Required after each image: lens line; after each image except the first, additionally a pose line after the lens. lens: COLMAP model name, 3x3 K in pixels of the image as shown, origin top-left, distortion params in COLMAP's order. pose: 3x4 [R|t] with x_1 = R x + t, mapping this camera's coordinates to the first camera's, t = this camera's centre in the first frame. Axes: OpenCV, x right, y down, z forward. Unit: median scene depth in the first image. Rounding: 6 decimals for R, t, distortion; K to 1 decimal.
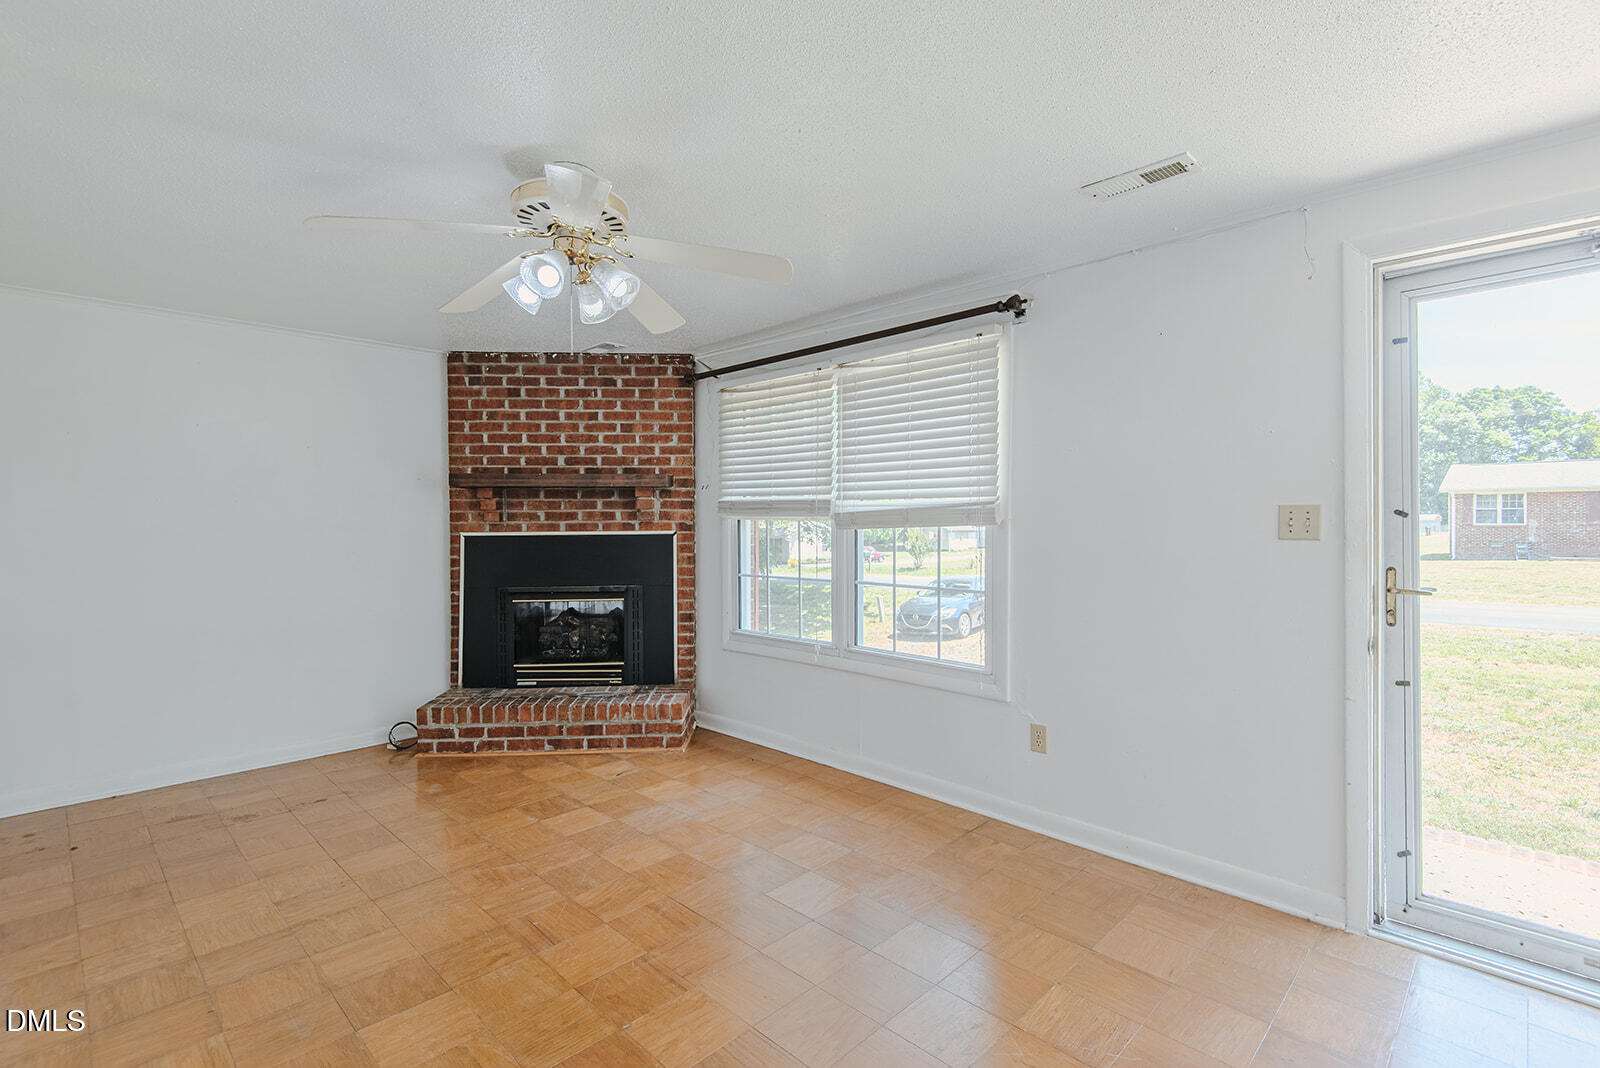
lens RADIAL K [[736.2, 0, 806.3], [0, 736.2, 530.5], [0, 0, 1]] dist [0.040560, -0.024840]
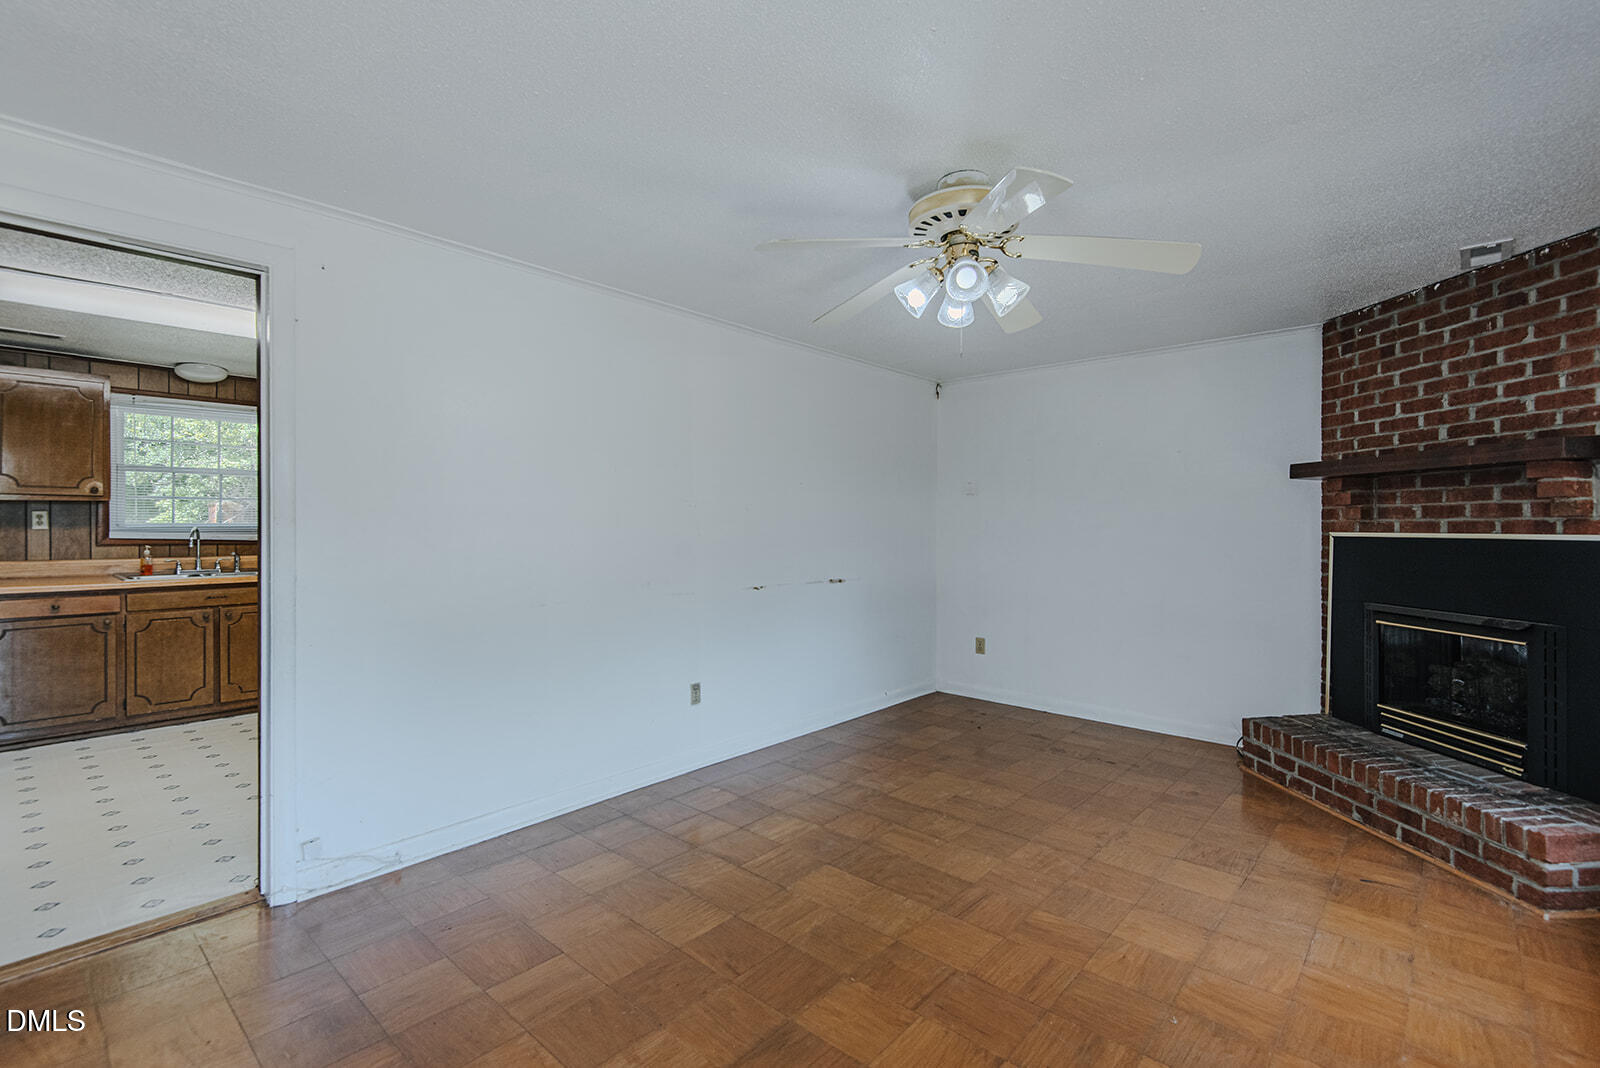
lens RADIAL K [[737.6, 0, 800.1], [0, 737.6, 526.0], [0, 0, 1]] dist [0.003341, -0.000624]
pose [[0.035681, 0.008076, -0.999331, 0.352674], [-0.012106, 0.999897, 0.007649, -0.003407], [0.999290, 0.011825, 0.035775, 0.364595]]
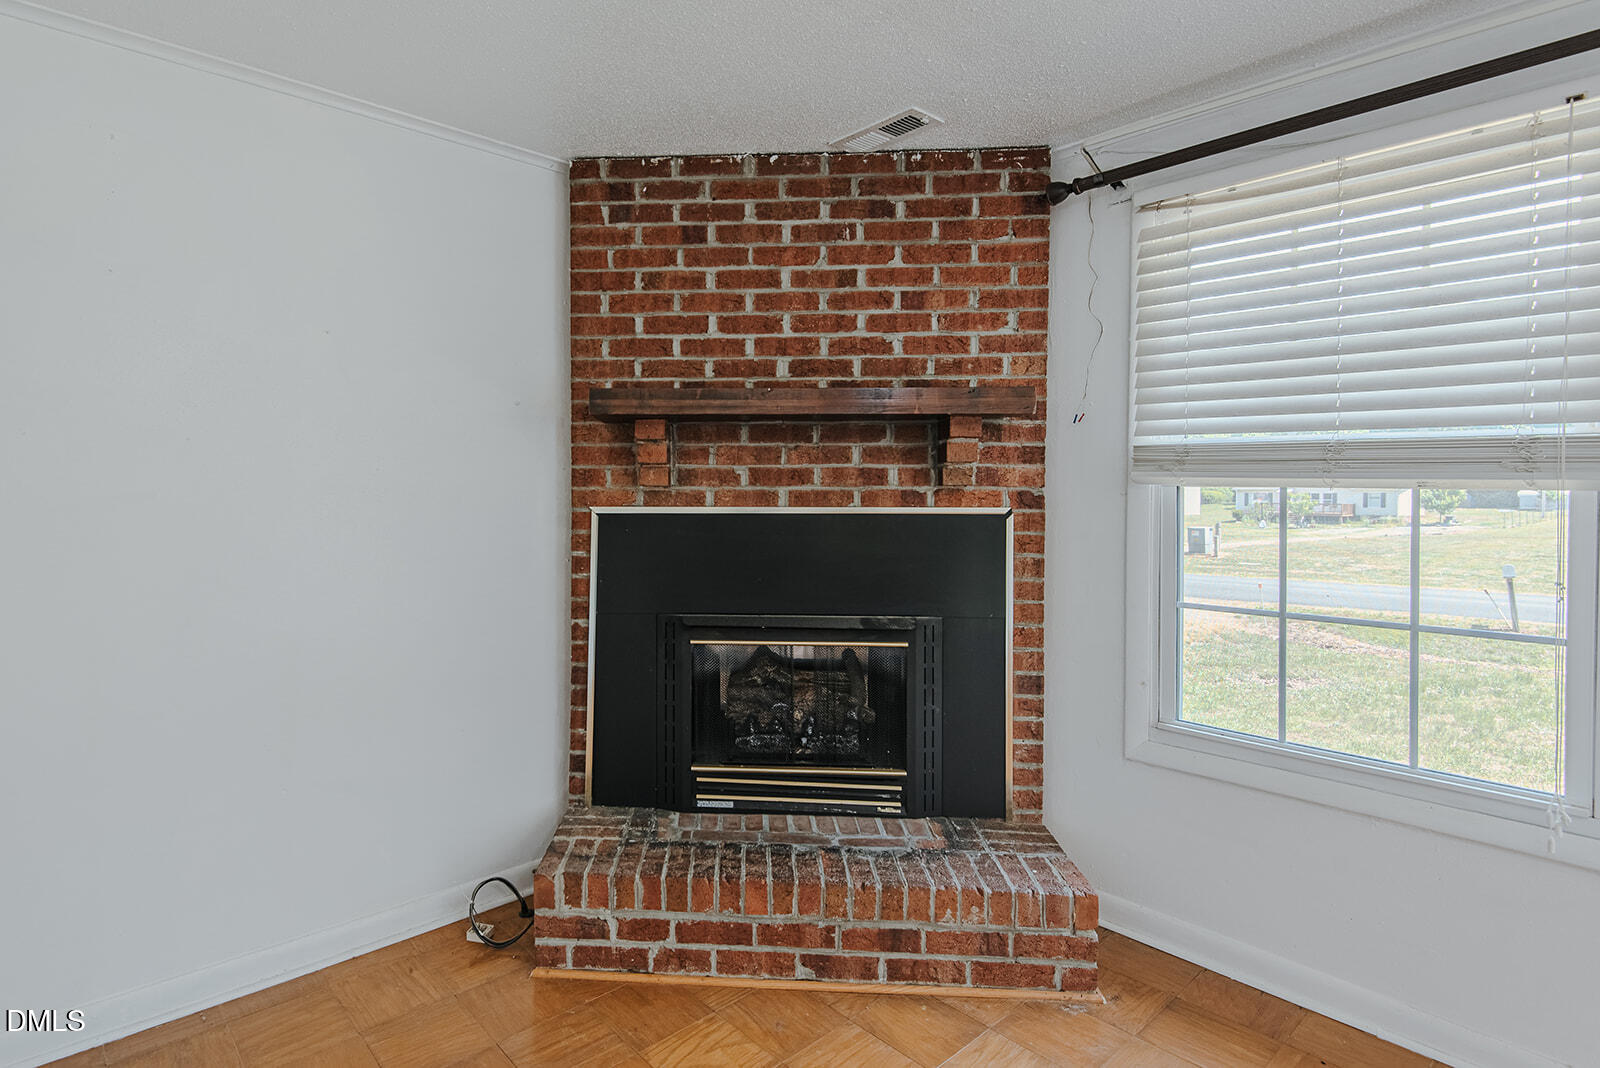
lens RADIAL K [[808.3, 0, 700.2], [0, 808.3, 505.1], [0, 0, 1]] dist [0.032376, -0.000950]
pose [[0.994283, 0.009842, -0.106325, -0.328835], [-0.009416, 0.999946, 0.004503, -0.001790], [0.106364, -0.003476, 0.994321, 0.442278]]
